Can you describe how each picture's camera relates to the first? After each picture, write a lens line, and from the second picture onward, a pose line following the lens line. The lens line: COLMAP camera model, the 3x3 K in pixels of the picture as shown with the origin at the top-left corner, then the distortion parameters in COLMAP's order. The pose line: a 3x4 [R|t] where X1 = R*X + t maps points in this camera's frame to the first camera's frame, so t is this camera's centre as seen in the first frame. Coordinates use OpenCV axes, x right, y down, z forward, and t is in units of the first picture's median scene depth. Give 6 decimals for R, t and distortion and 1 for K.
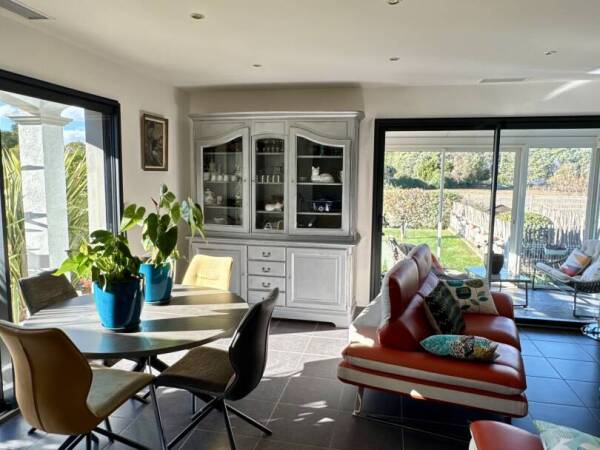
lens RADIAL K [[425.7, 0, 301.9], [0, 425.7, 224.3], [0, 0, 1]] dist [0.013837, -0.003563]
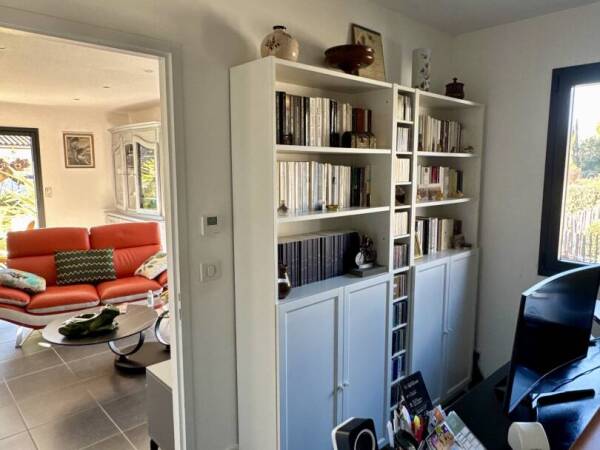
lens RADIAL K [[425.7, 0, 296.3], [0, 425.7, 225.0], [0, 0, 1]] dist [0.013837, -0.003563]
pose [[0.811804, 0.066645, -0.580114, 1.209643], [-0.055486, 0.997774, 0.036981, -0.016892], [0.581288, 0.002167, 0.813695, 0.167202]]
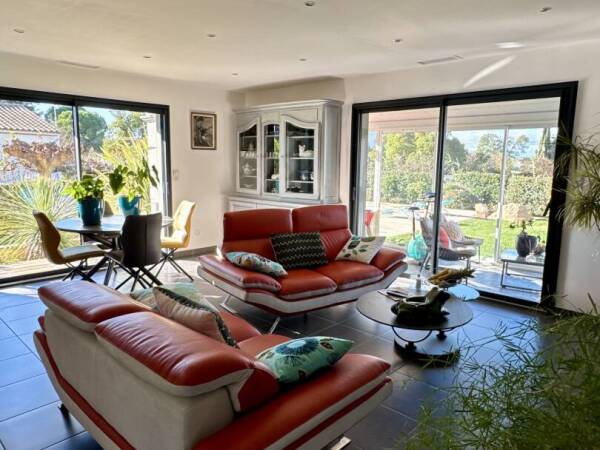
lens RADIAL K [[425.7, 0, 298.0], [0, 425.7, 224.4], [0, 0, 1]] dist [0.013837, -0.003563]
pose [[0.852759, 0.076382, -0.516689, 0.707755], [-0.061628, 0.997053, 0.045681, 0.045309], [0.518656, -0.007112, 0.854954, -0.104853]]
